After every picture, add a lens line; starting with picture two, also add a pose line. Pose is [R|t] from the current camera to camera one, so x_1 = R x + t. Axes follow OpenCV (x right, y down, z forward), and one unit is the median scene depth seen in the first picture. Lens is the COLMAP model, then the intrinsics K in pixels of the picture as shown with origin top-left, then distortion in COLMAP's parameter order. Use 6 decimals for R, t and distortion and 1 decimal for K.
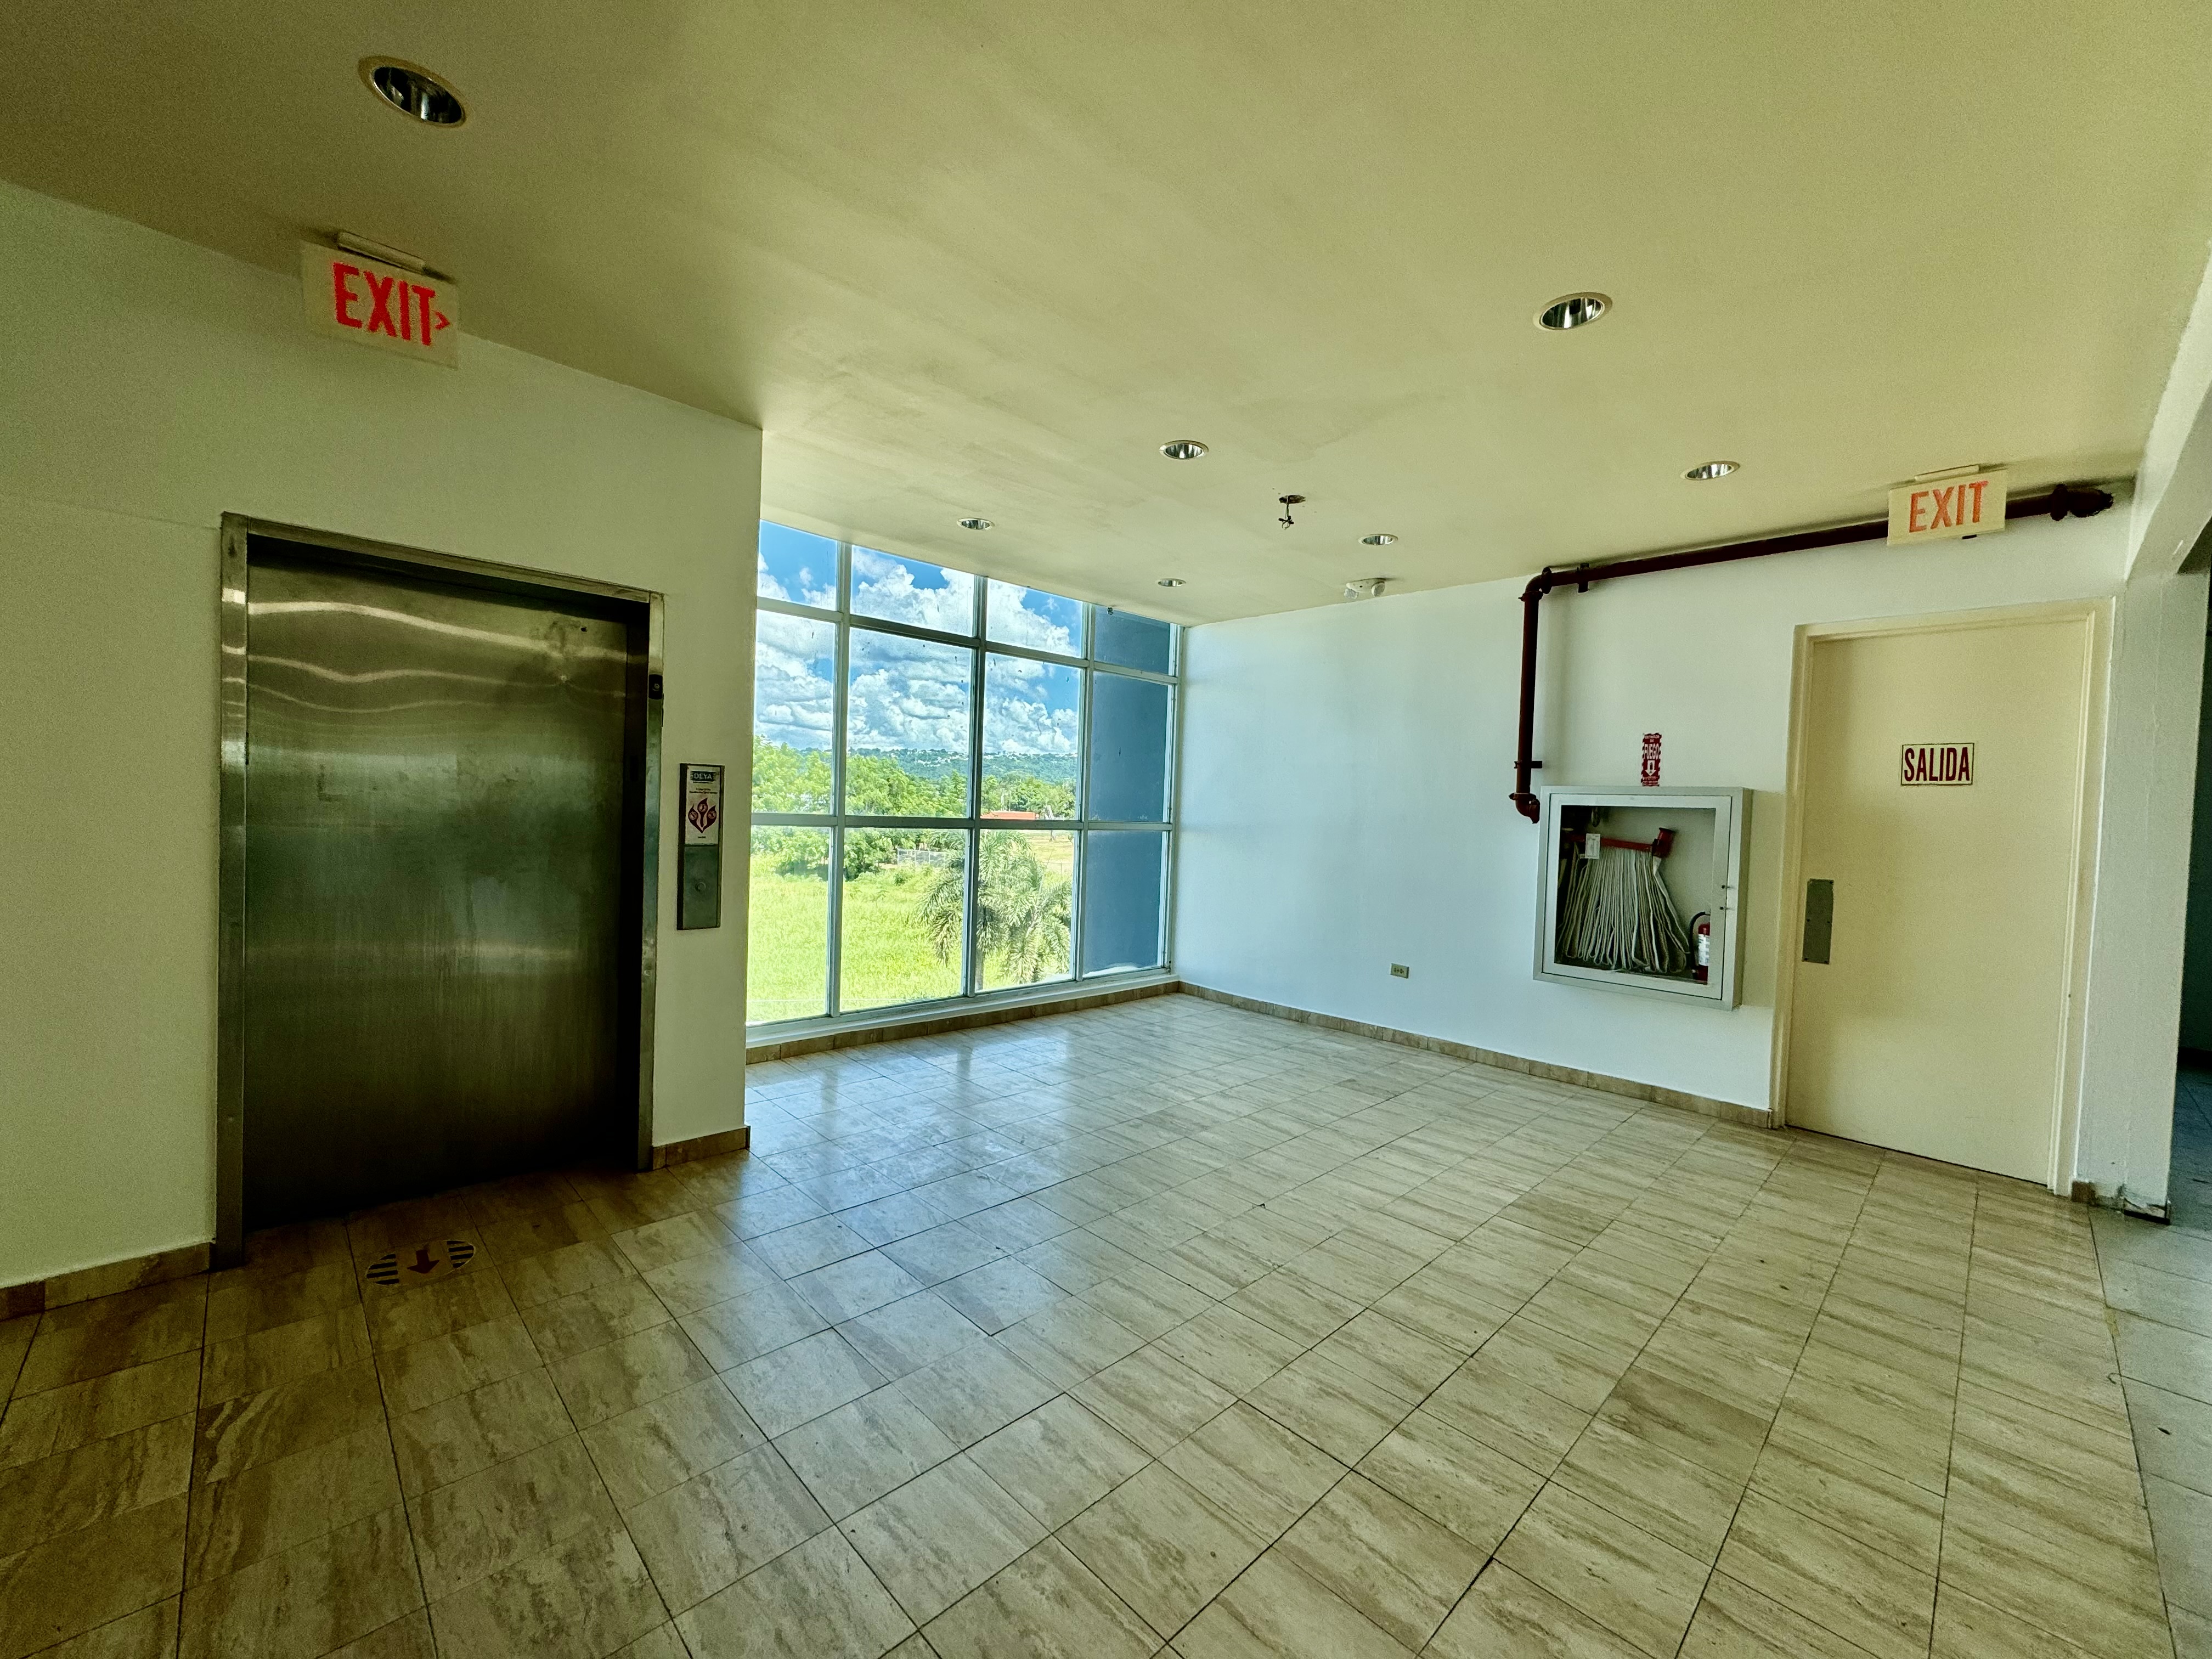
lens RADIAL K [[883.3, 0, 1110.6], [0, 883.3, 828.6], [0, 0, 1]] dist [-0.004372, 0.000078]
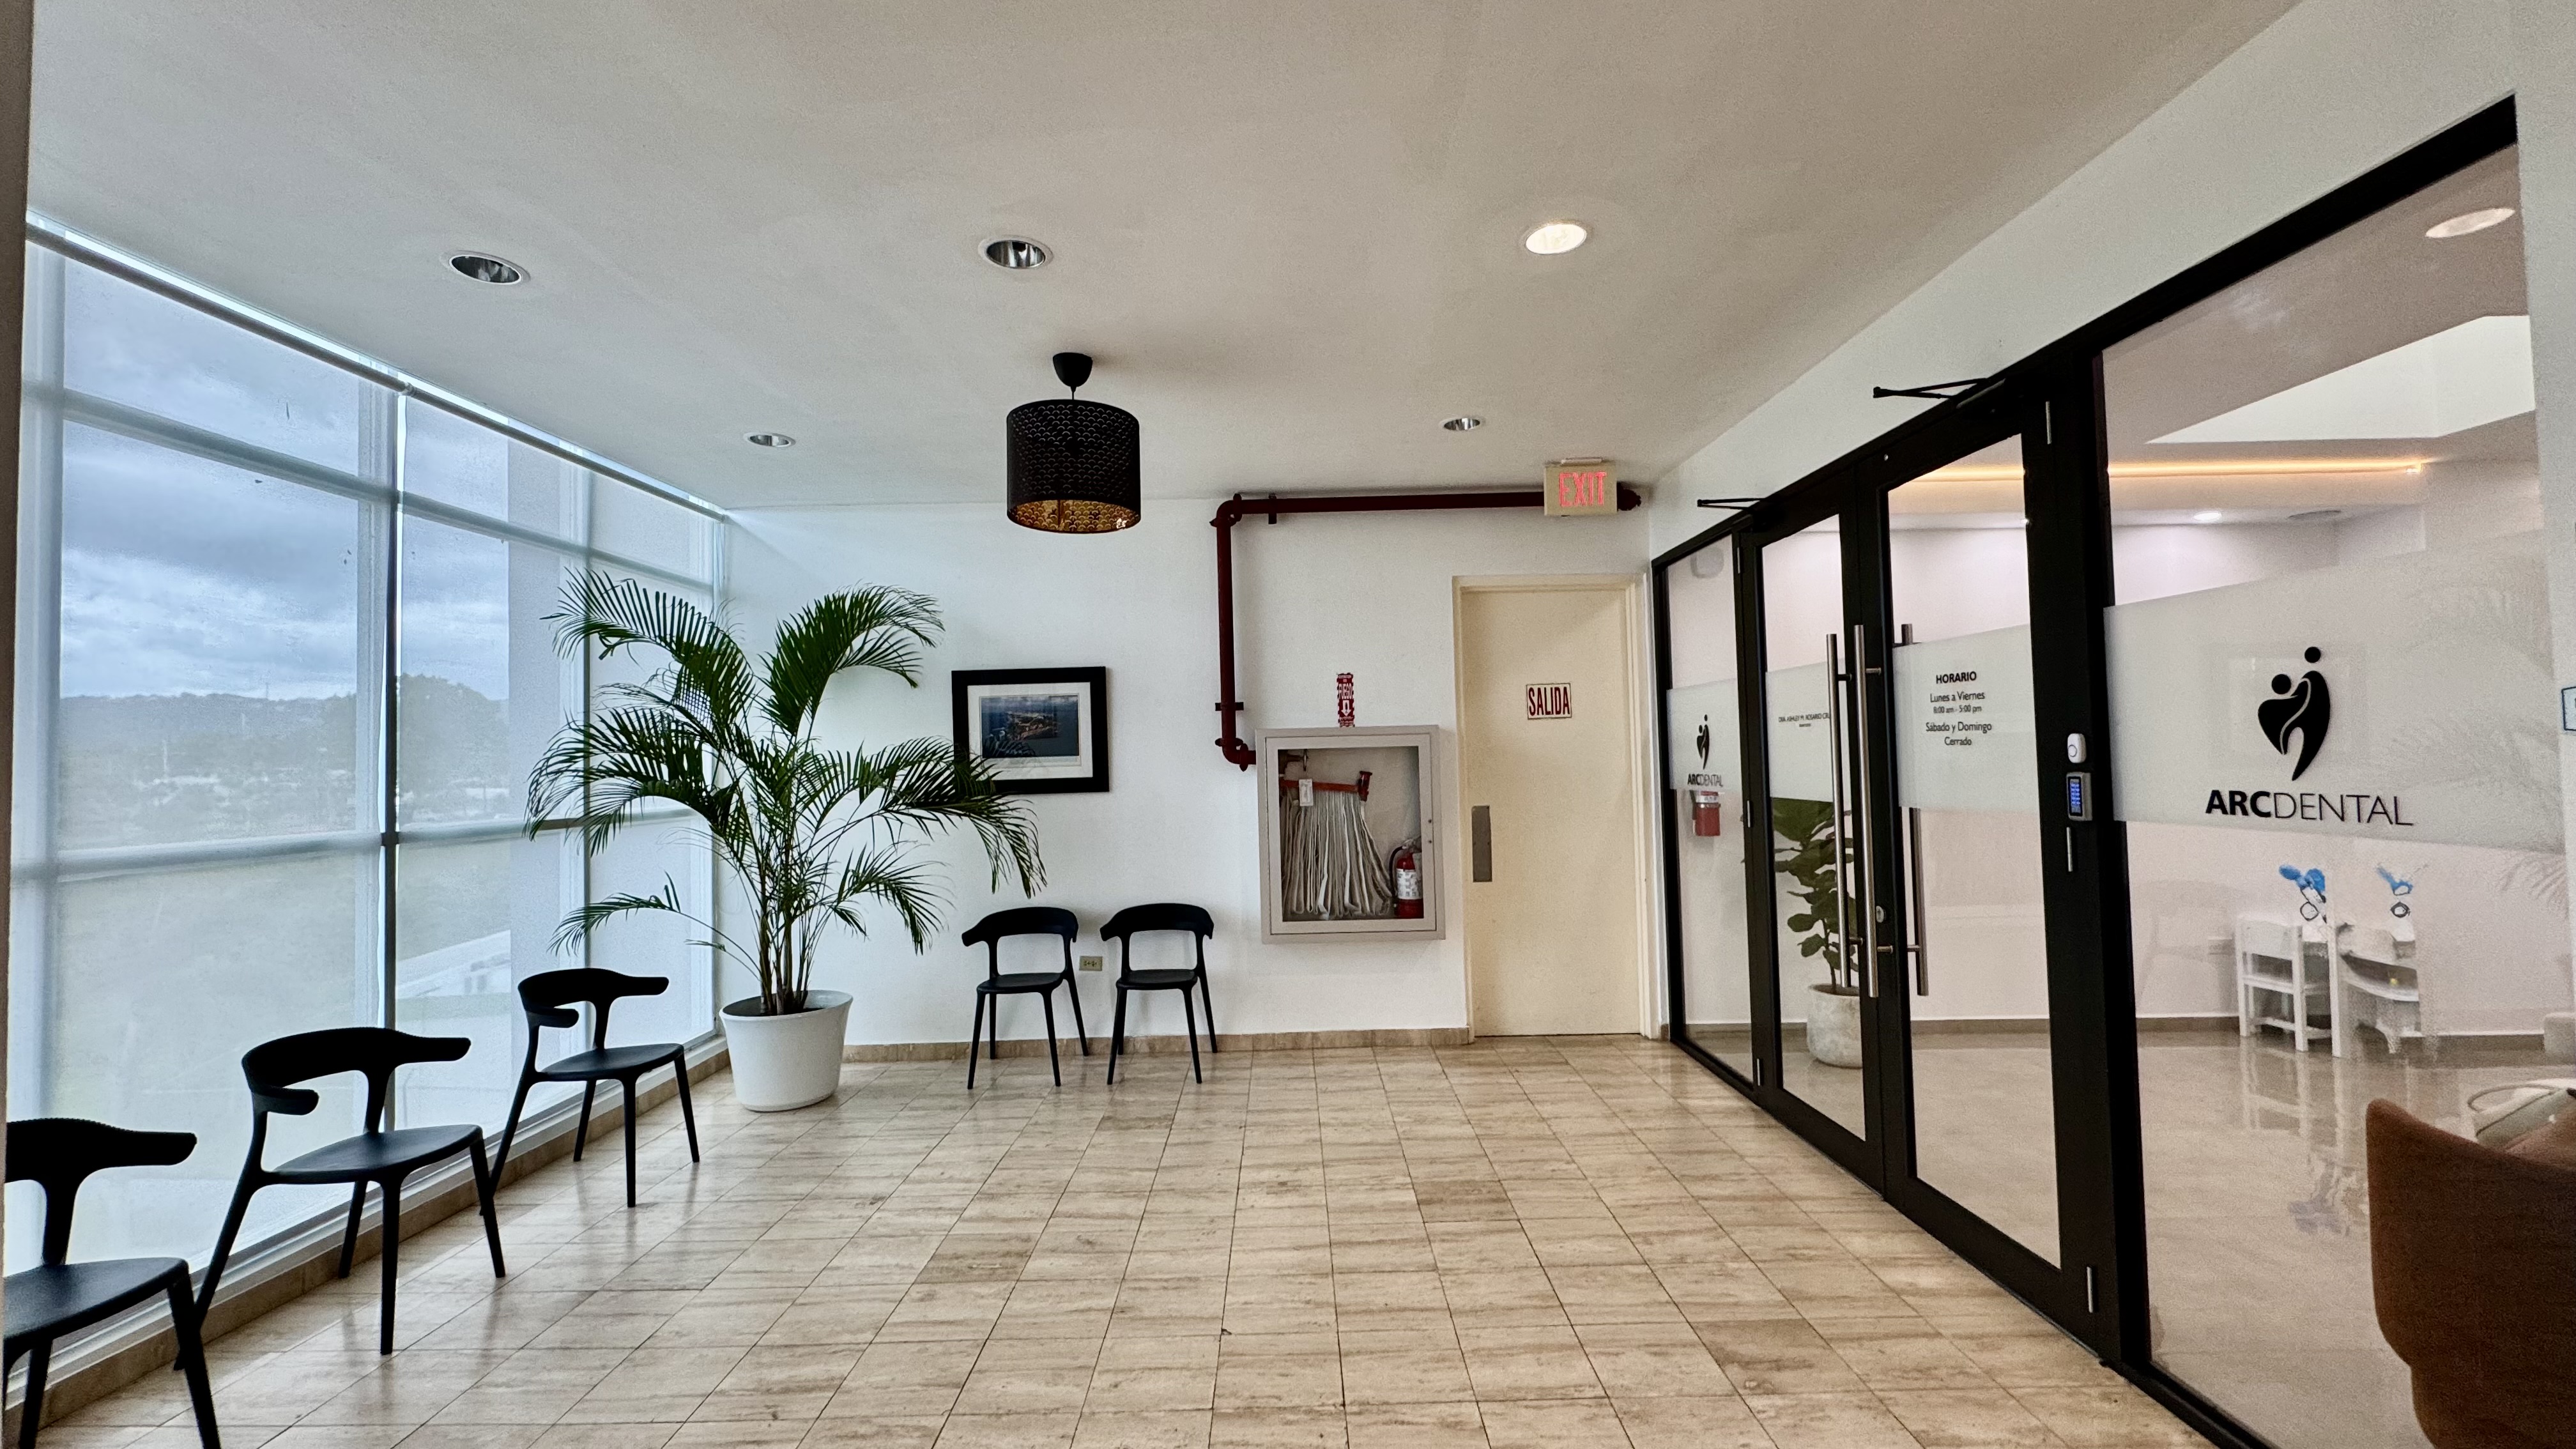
lens RADIAL K [[1024.9, 0, 1288.9], [0, 1024.9, 727.9], [0, 0, 1]] dist [-0.003774, 0.000669]
pose [[0.696344, -0.033524, 0.716925, -0.281003], [0.068020, 0.997495, -0.019423, -0.031438], [-0.714478, 0.062291, 0.696880, 0.269292]]
